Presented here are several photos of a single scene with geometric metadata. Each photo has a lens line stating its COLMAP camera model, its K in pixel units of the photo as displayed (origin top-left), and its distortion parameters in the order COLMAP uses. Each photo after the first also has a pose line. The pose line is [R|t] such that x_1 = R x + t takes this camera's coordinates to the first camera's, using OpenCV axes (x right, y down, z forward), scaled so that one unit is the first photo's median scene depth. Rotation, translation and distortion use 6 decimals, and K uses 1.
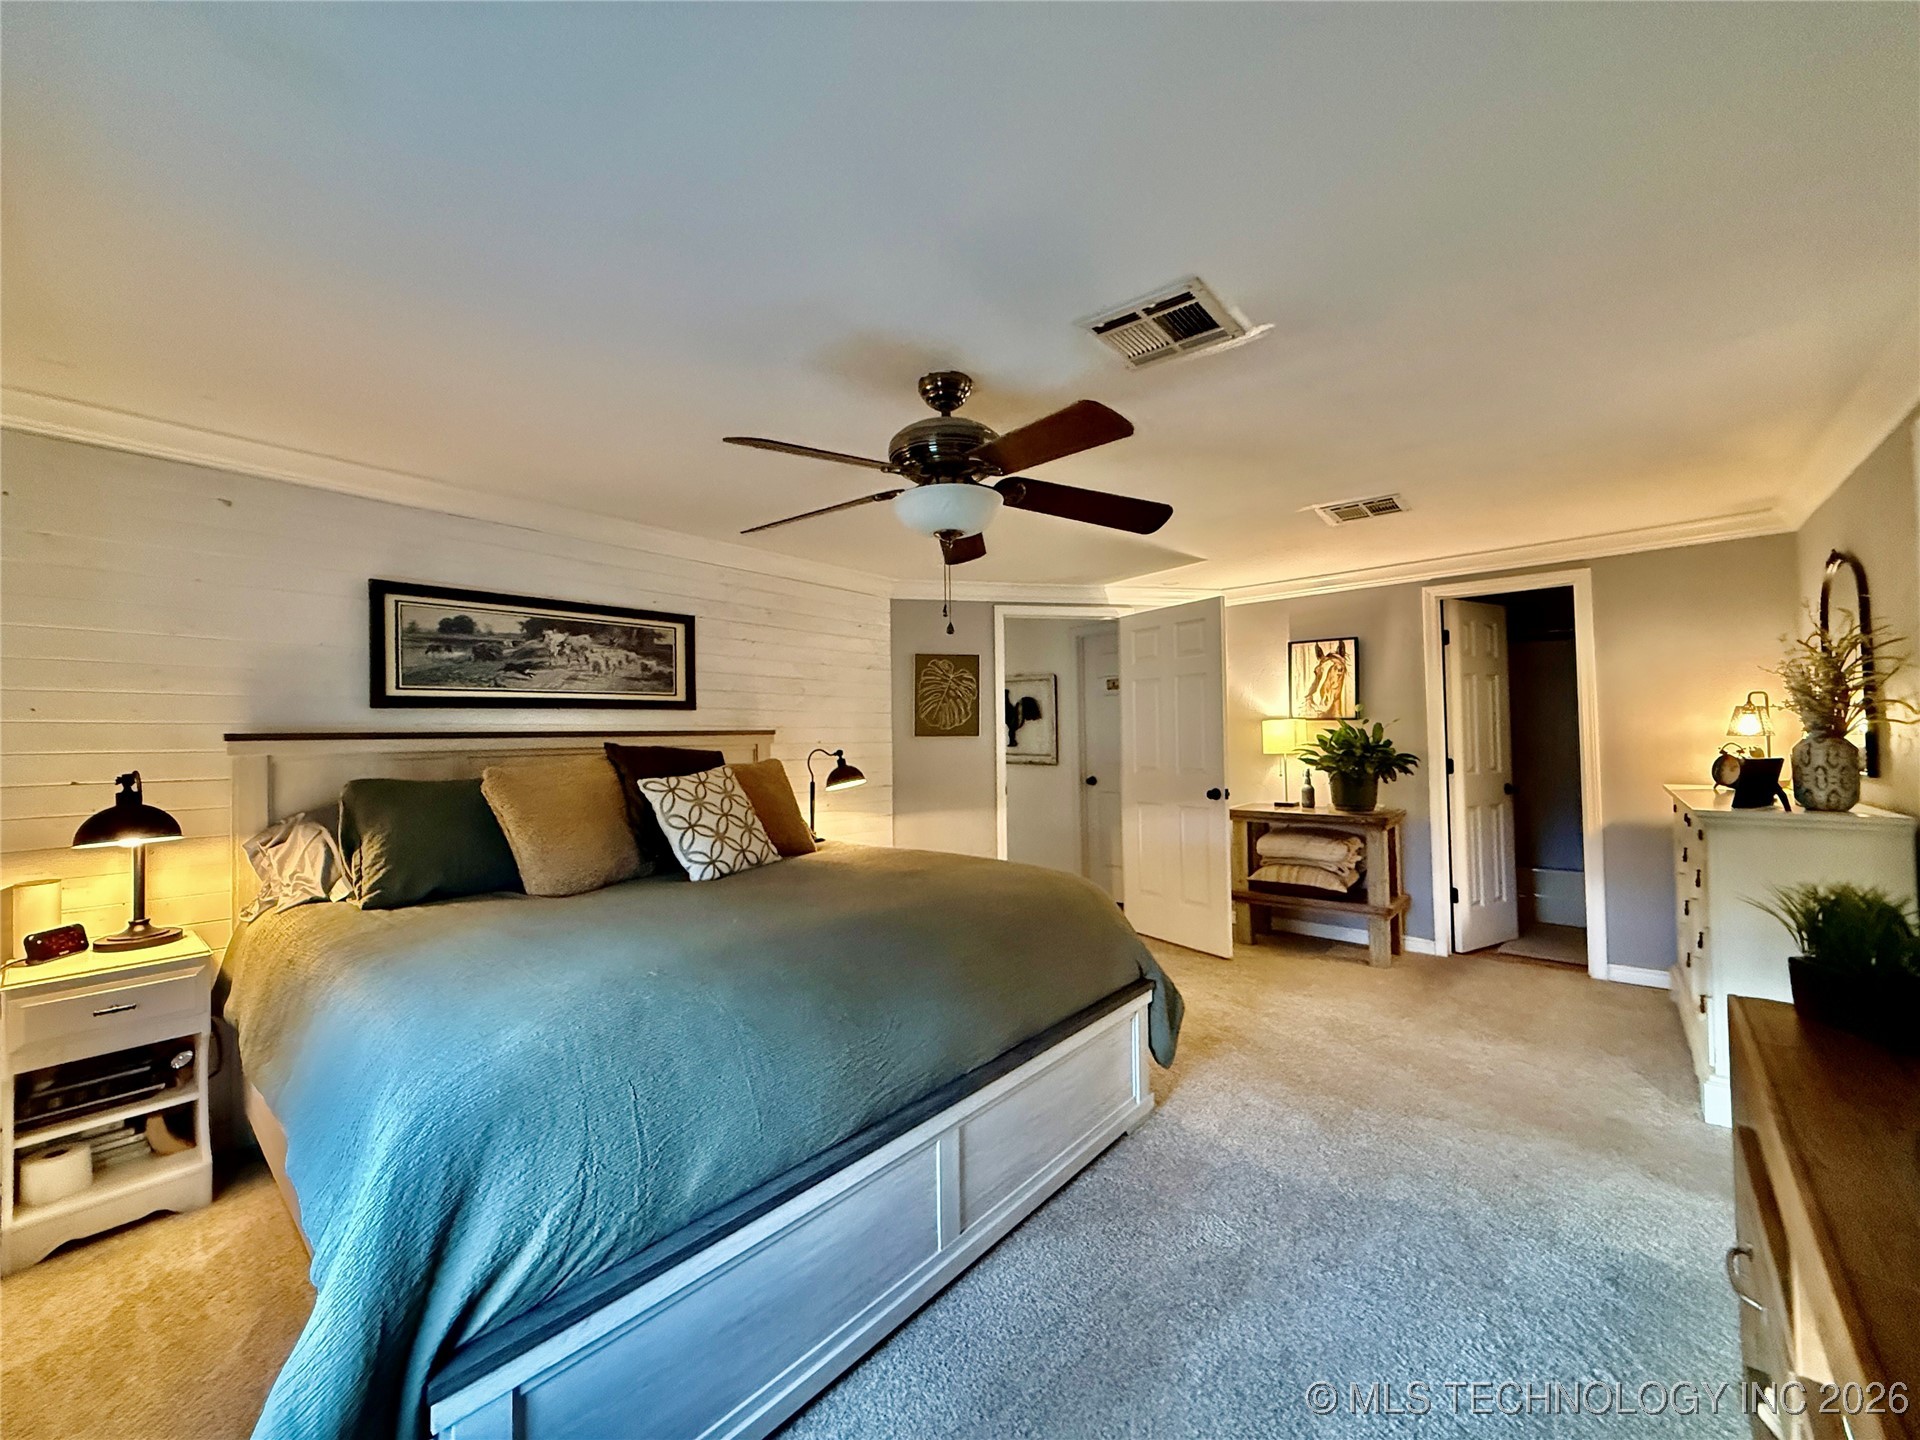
lens RADIAL K [[759.6, 0, 954.6], [0, 759.6, 717.9], [0, 0, 1]] dist [-0.000252, 0.000411]
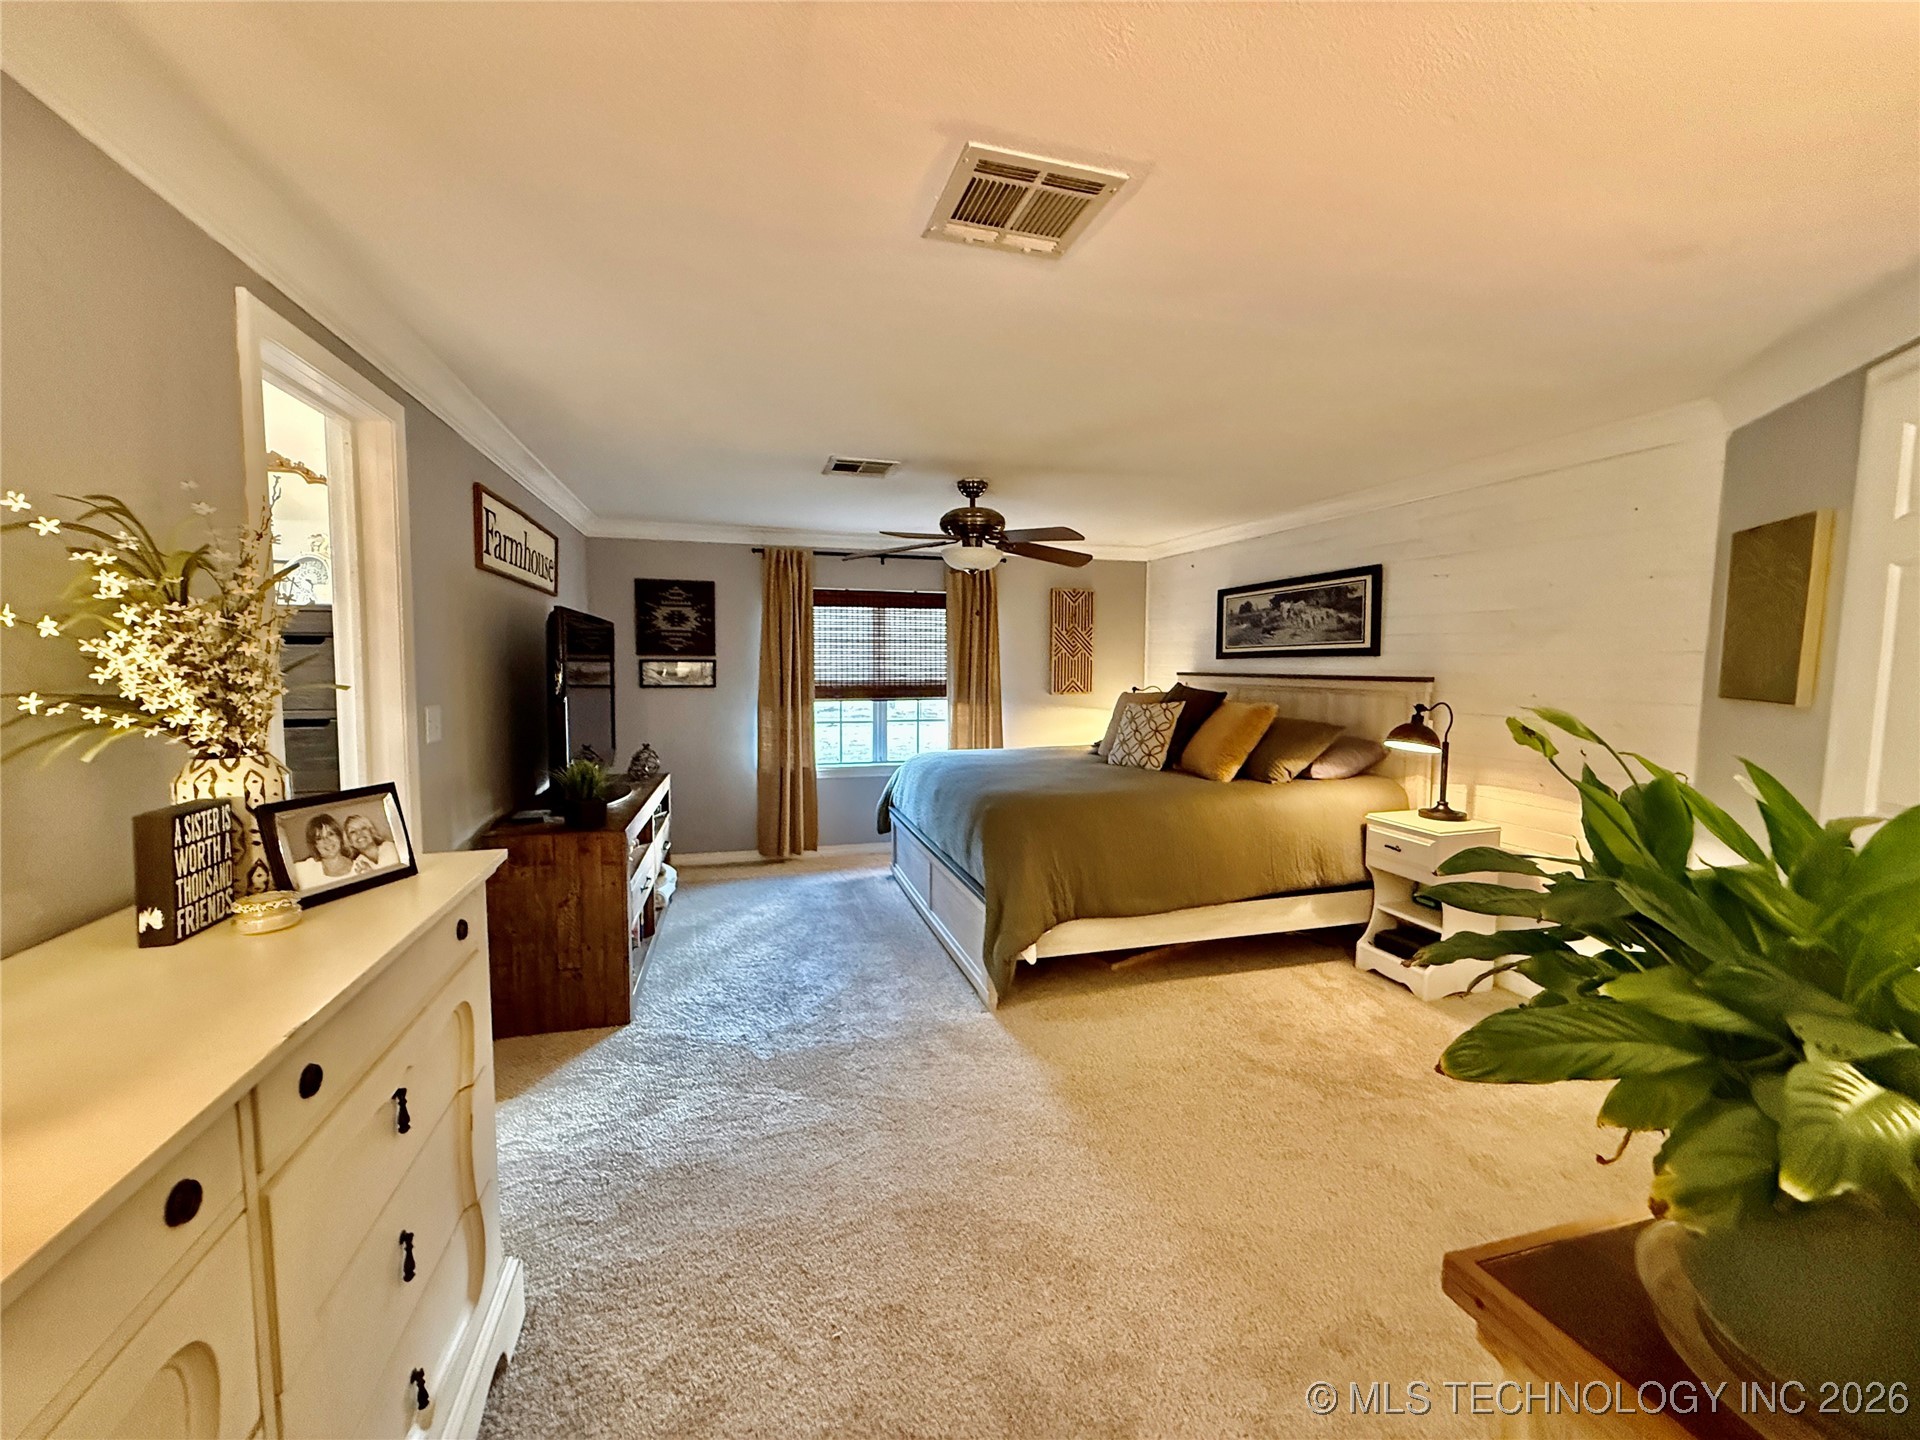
lens RADIAL K [[763.7, 0, 960.0], [0, 763.7, 720.0], [0, 0, 1]] dist [0.000565, 0.000271]
pose [[-0.544457, 0.076341, -0.835308, 0.925832], [0.023857, 0.996856, 0.075556, -0.016918], [0.838450, 0.021209, -0.544566, 1.187768]]
